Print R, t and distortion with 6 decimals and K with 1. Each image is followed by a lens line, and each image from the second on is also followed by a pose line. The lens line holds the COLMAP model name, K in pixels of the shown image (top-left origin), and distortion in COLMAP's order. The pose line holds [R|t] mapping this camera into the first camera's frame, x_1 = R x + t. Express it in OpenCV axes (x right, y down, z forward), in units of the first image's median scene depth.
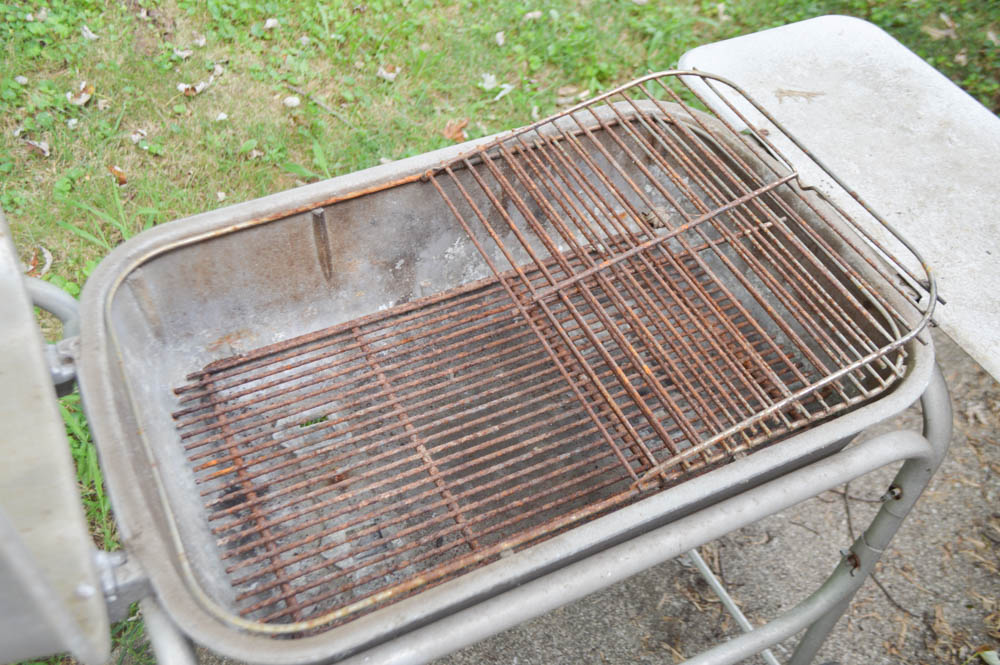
lens RADIAL K [[964.0, 0, 497.7], [0, 964.0, 335.6], [0, 0, 1]] dist [-0.008323, -0.007792]
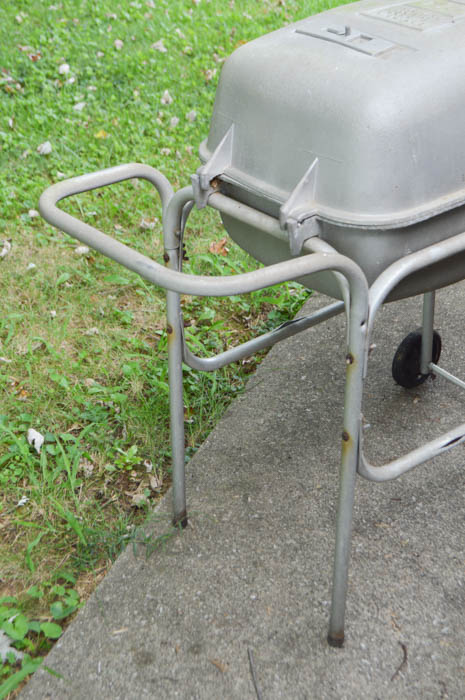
lens RADIAL K [[1122.1, 0, 257.1], [0, 1122.1, 353.0], [0, 0, 1]] dist [-0.002644, -0.054622]
pose [[0.968992, -0.170074, 0.179245, -0.385566], [0.216858, 0.933061, -0.287002, 0.475242], [-0.118435, 0.316973, 0.941011, -0.468899]]
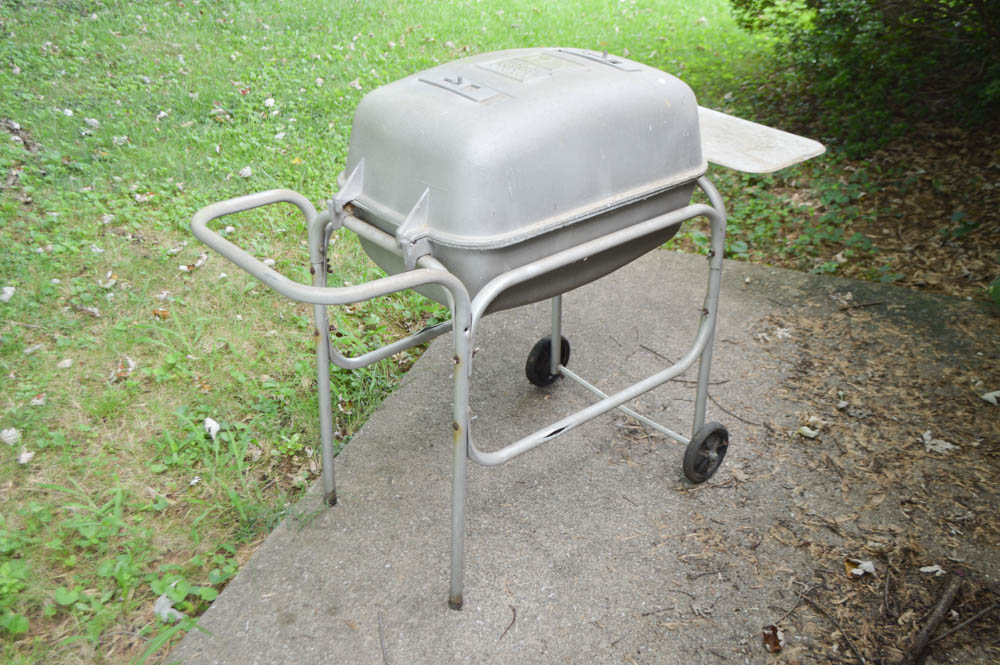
lens RADIAL K [[1000.2, 0, 500.0], [0, 1000.2, 332.5], [0, 0, 1]] dist [-0.010908, -0.005290]
pose [[0.964448, -0.152901, 0.215549, -0.304748], [0.214597, 0.929130, -0.301106, 0.507261], [-0.154234, 0.336657, 0.928910, -0.518544]]
